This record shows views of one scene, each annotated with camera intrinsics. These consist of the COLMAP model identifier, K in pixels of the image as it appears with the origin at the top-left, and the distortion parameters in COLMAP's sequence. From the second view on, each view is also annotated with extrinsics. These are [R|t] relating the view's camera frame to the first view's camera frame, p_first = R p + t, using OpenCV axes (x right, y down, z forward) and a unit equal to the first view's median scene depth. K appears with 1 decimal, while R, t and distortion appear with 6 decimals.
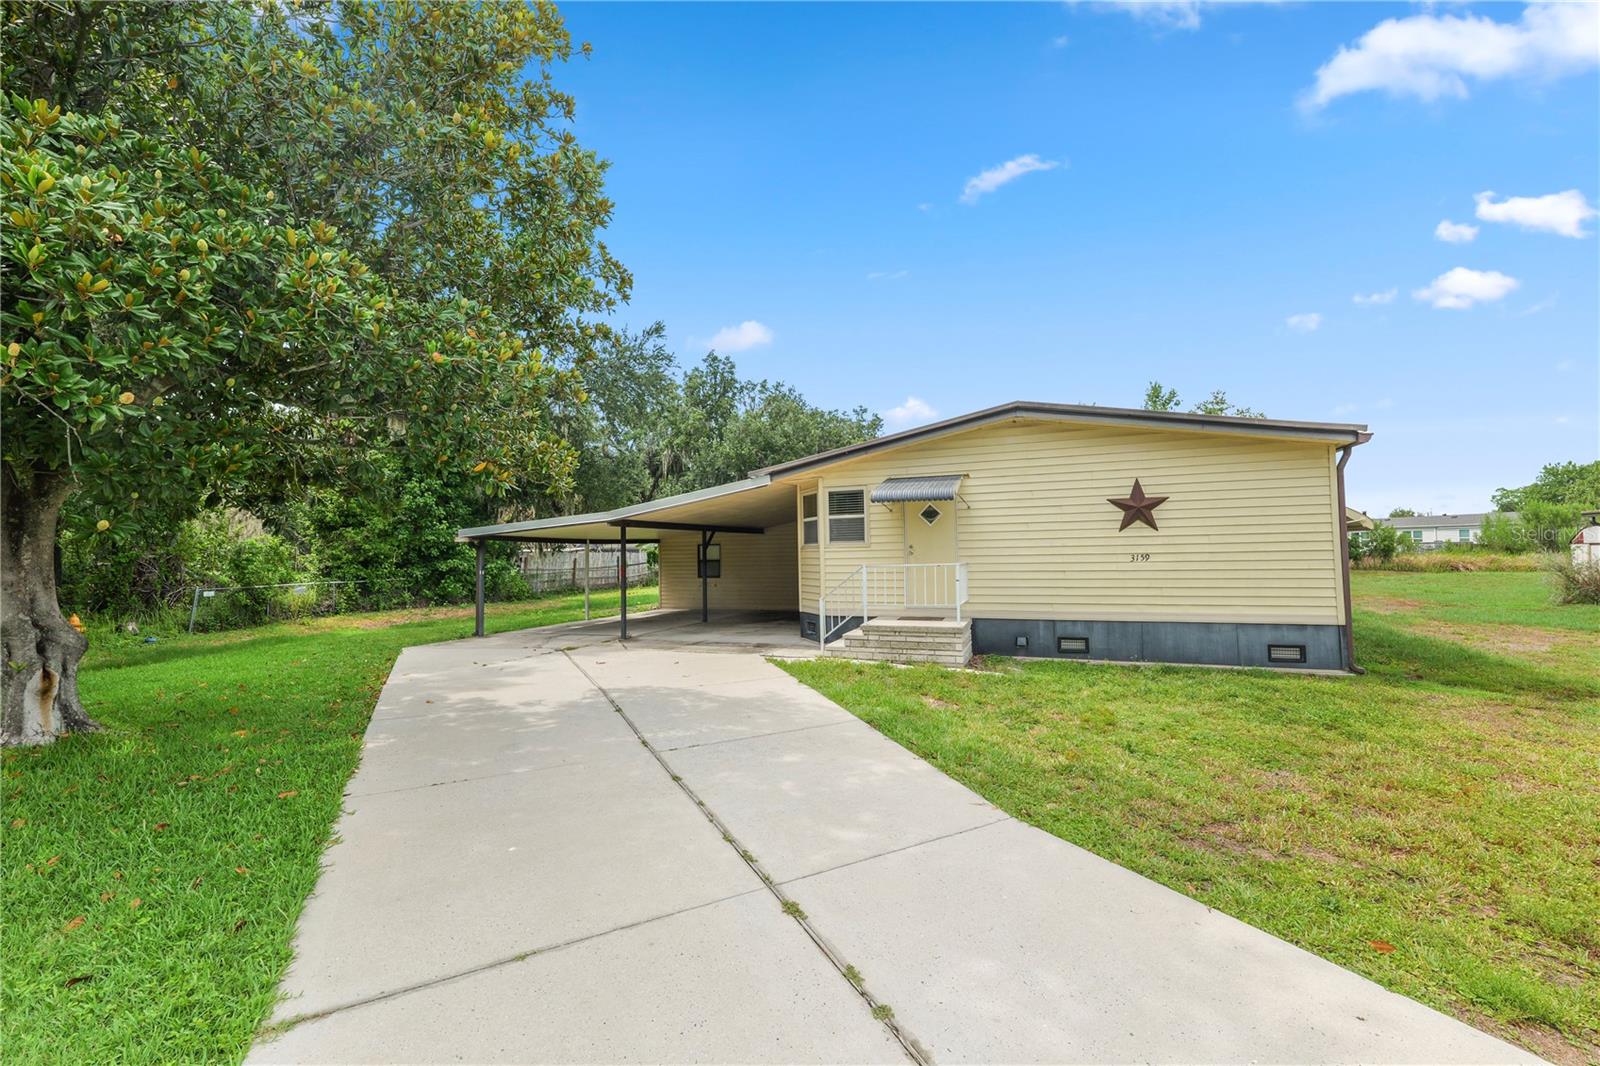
lens RADIAL K [[647.3, 0, 789.7], [0, 647.3, 534.9], [0, 0, 1]] dist [-0.000116, -0.000028]
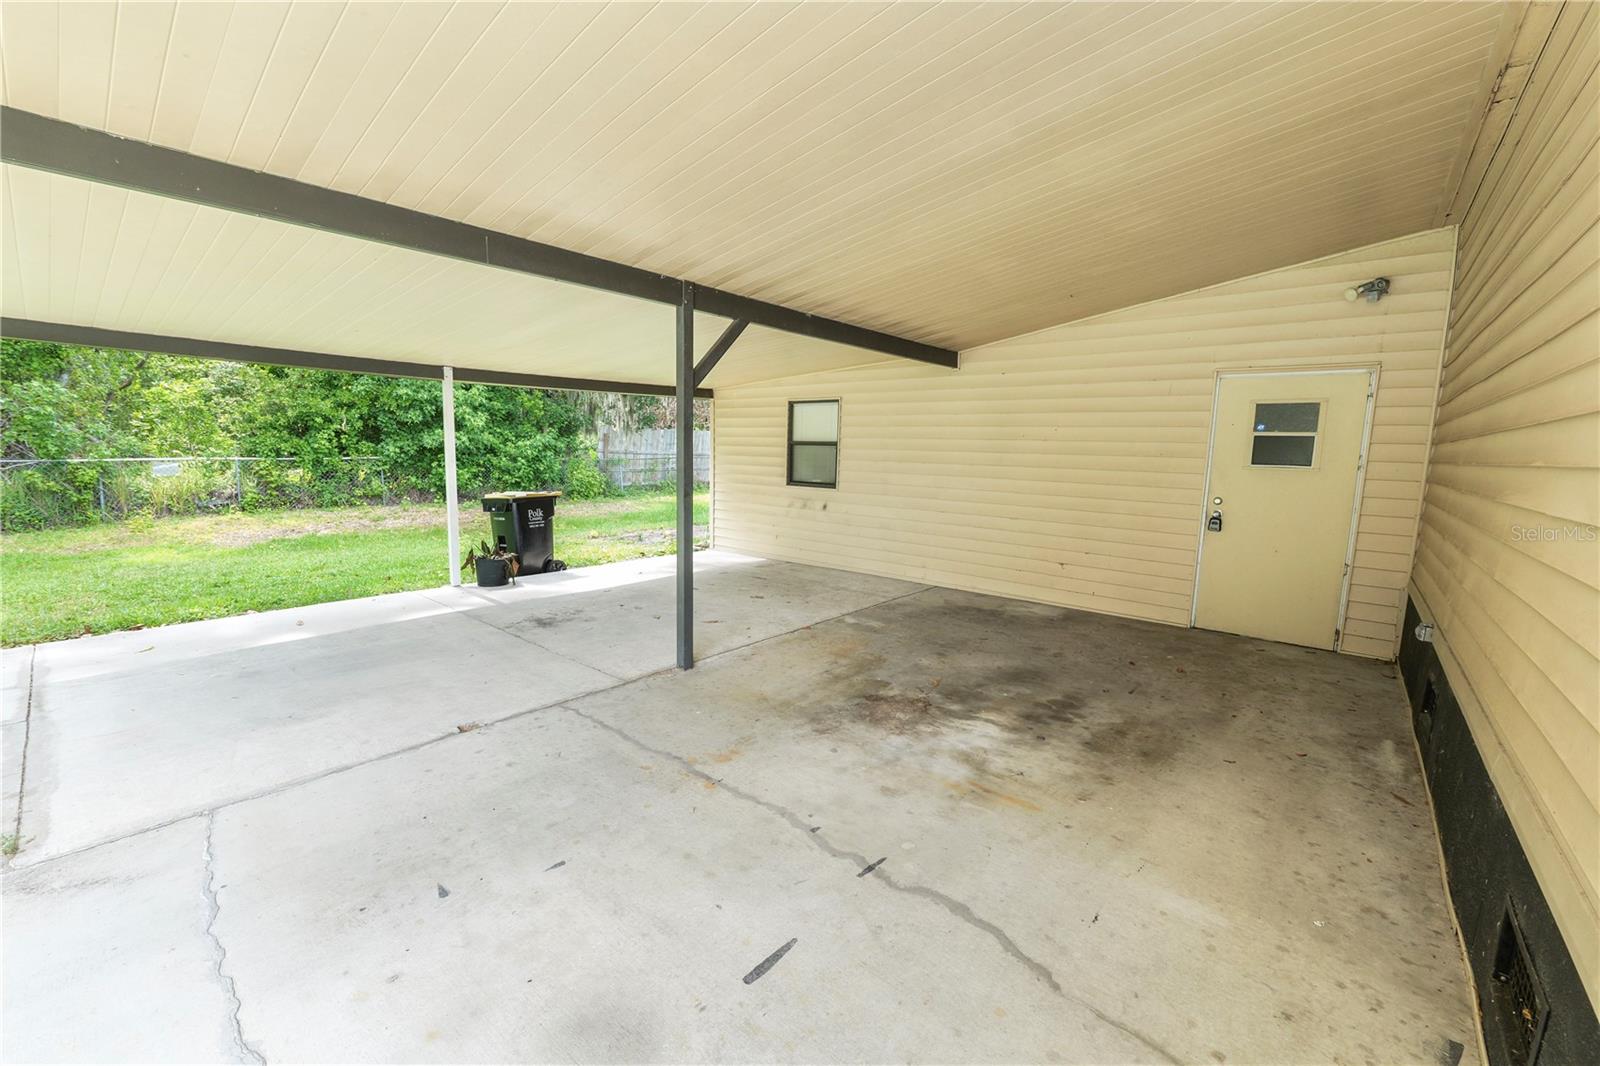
lens RADIAL K [[647.3, 0, 789.7], [0, 647.3, 534.9], [0, 0, 1]] dist [-0.000116, -0.000028]
pose [[0.942685, 0.081094, -0.323680, -0.005310], [-0.026747, 0.985262, 0.168947, 0.035175], [0.332610, -0.150607, 0.930961, 0.759494]]
